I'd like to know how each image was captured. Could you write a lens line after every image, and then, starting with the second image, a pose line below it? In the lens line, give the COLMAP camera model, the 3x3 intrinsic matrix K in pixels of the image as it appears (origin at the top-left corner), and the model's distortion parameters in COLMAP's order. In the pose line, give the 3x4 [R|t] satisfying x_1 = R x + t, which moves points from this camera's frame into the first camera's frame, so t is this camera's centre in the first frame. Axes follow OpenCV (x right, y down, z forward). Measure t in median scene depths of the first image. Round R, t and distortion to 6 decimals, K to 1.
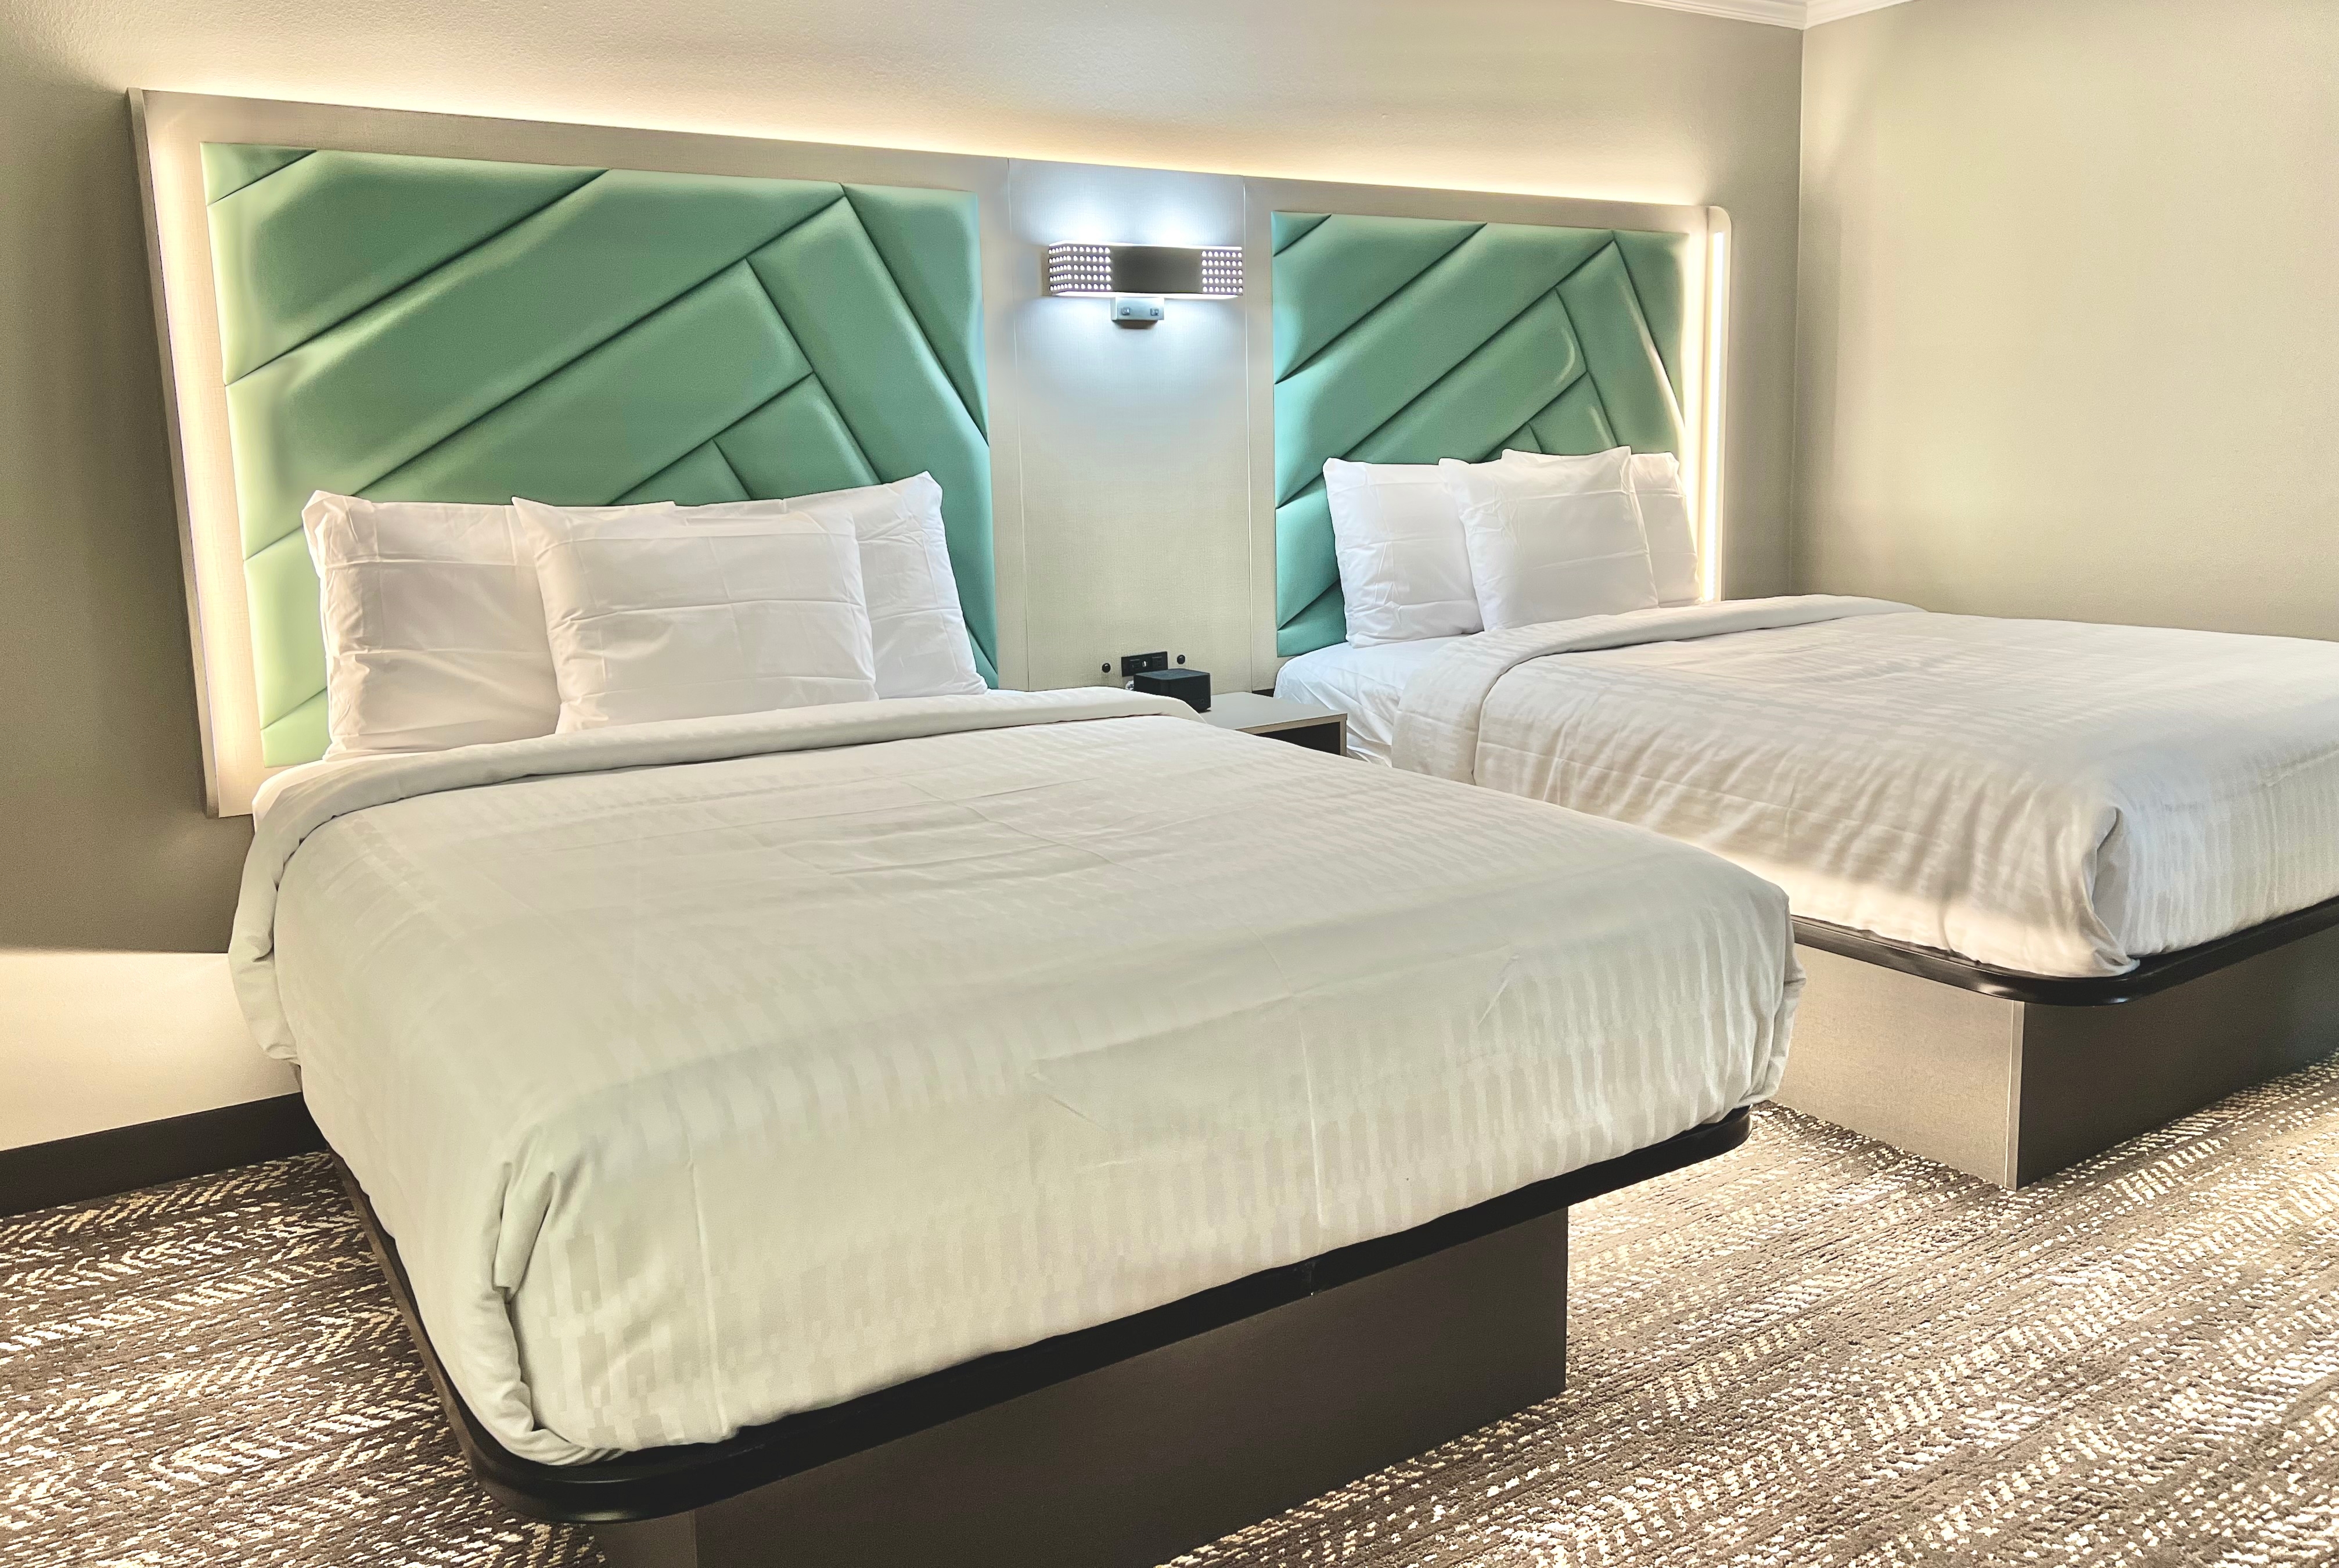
lens RADIAL K [[1755.7, 0, 1173.1], [0, 1755.7, 717.8], [0, 0, 1]] dist [0.095321, -0.107833]
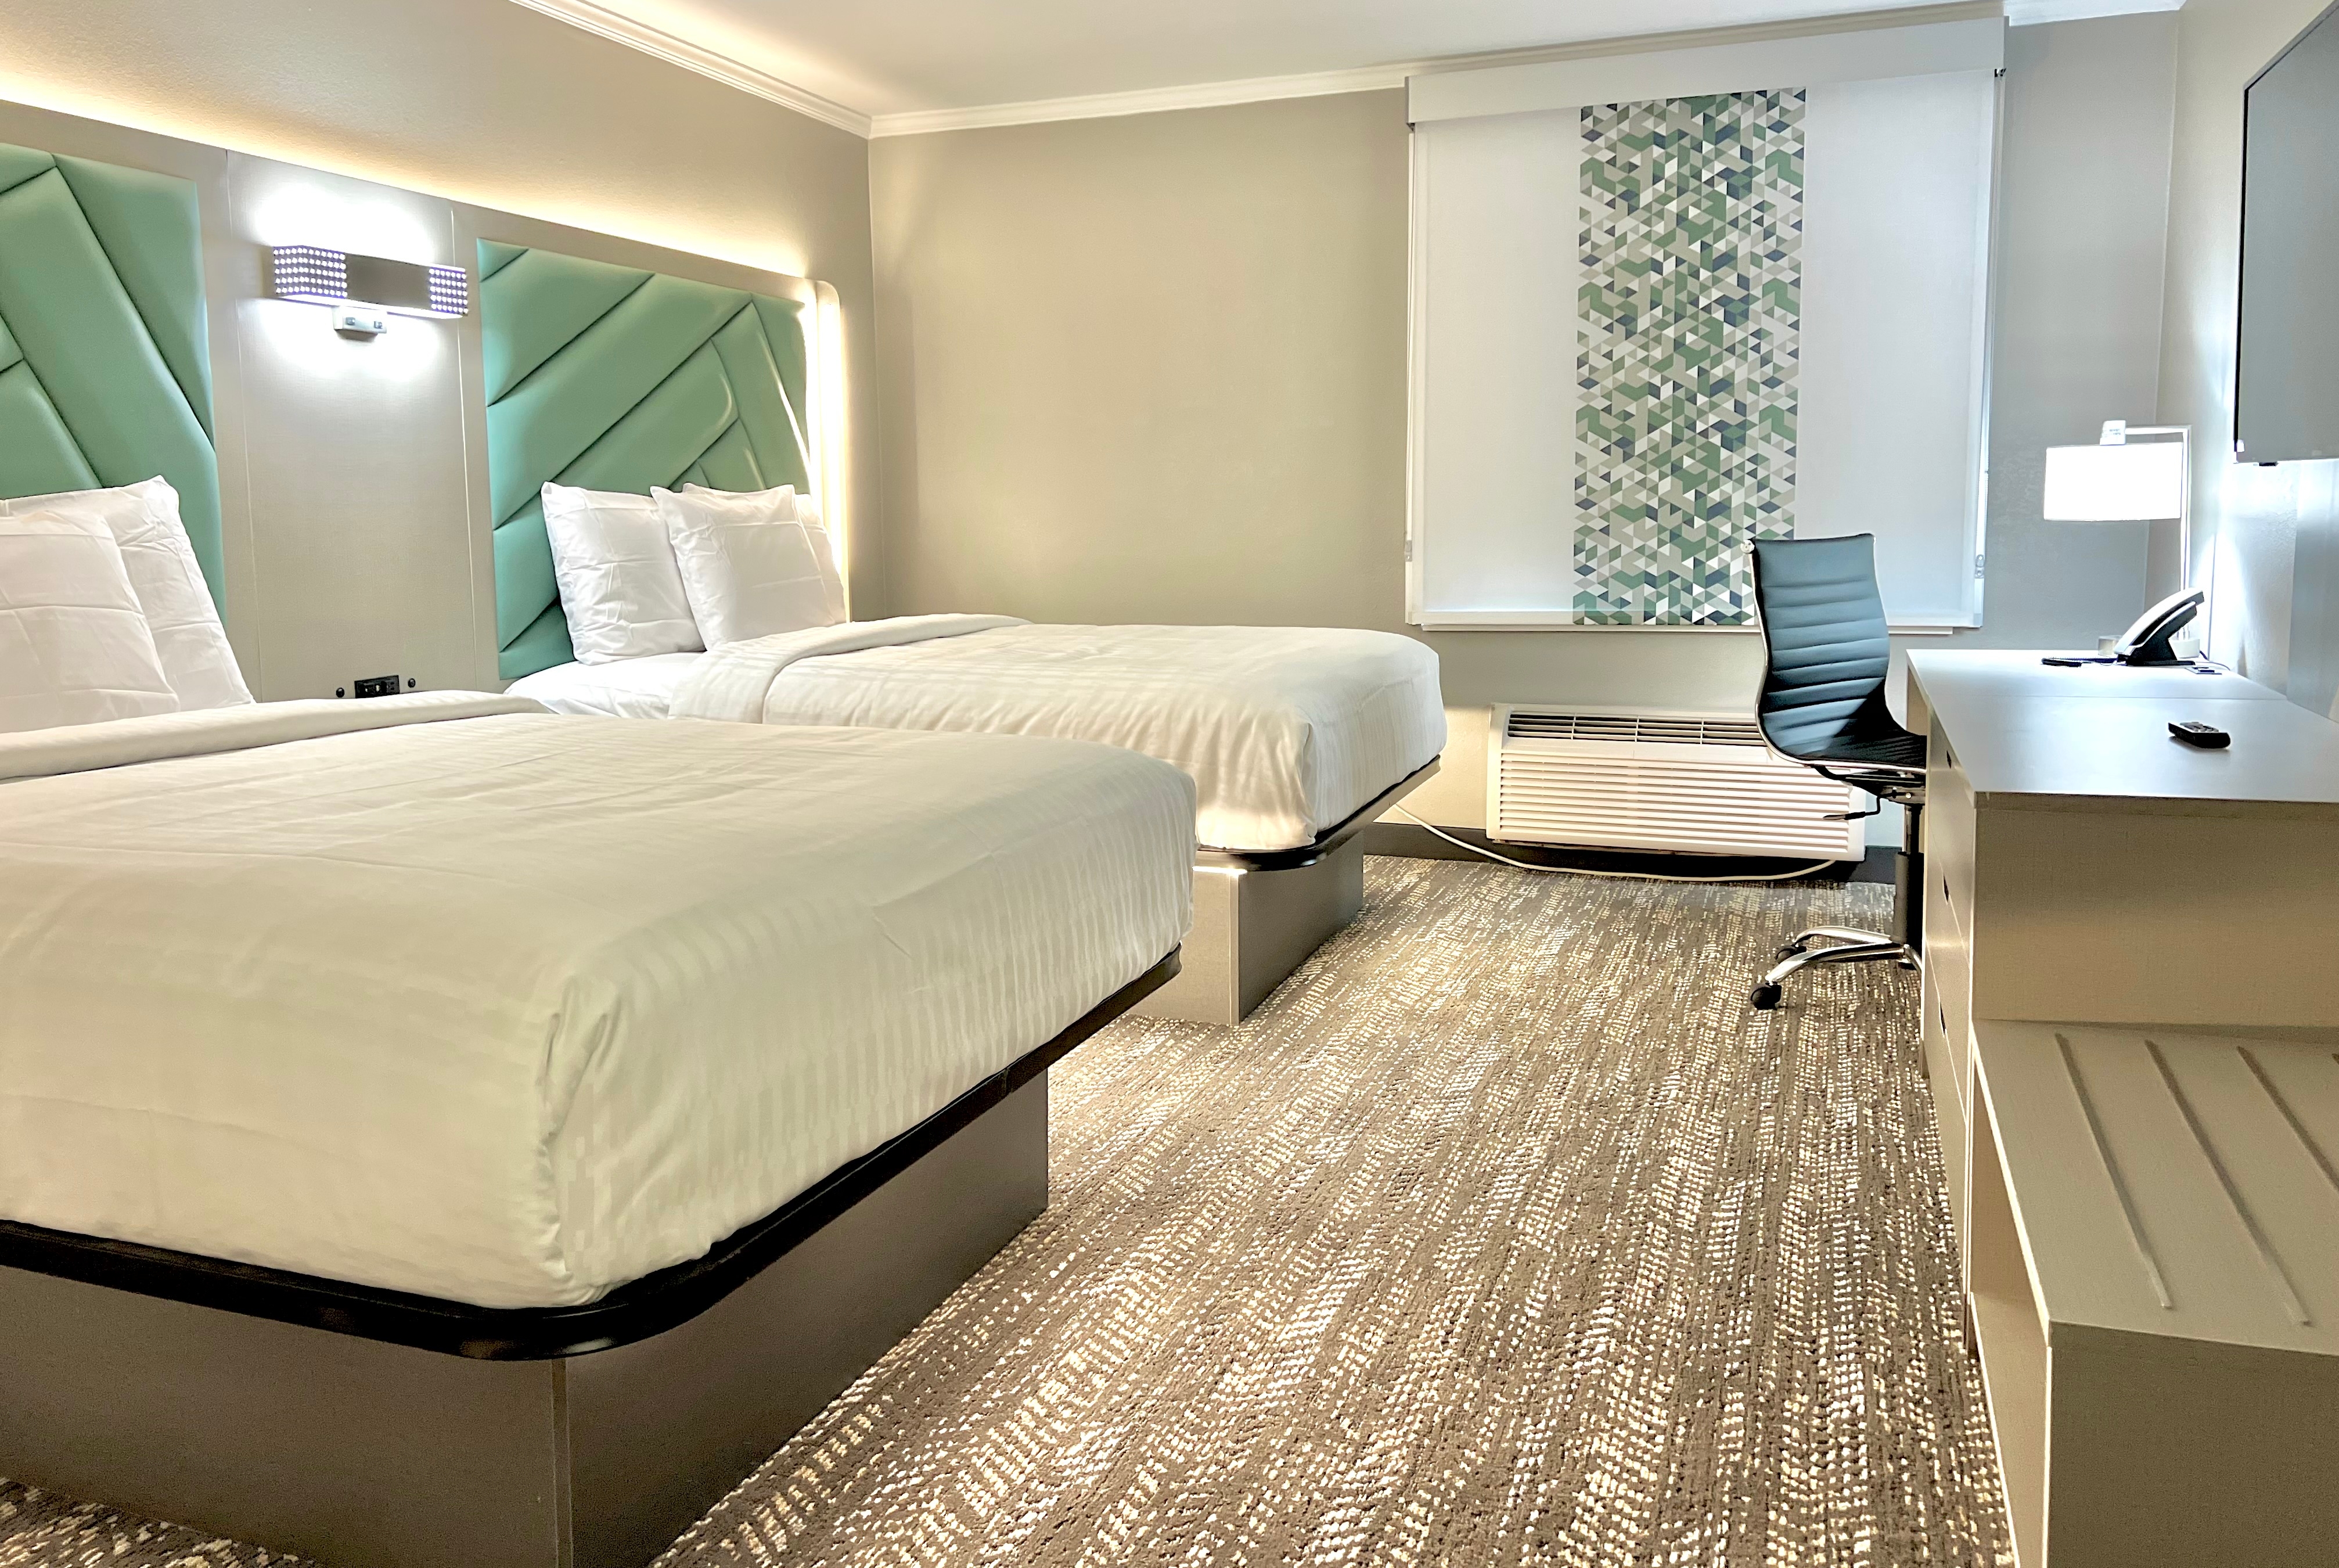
lens RADIAL K [[1755.7, 0, 1173.1], [0, 1755.7, 717.8], [0, 0, 1]] dist [0.095321, -0.107833]
pose [[0.804513, -0.054825, 0.591400, -0.281895], [0.084452, 0.996173, -0.022535, 0.050972], [-0.587901, 0.068074, 0.806064, -0.041375]]
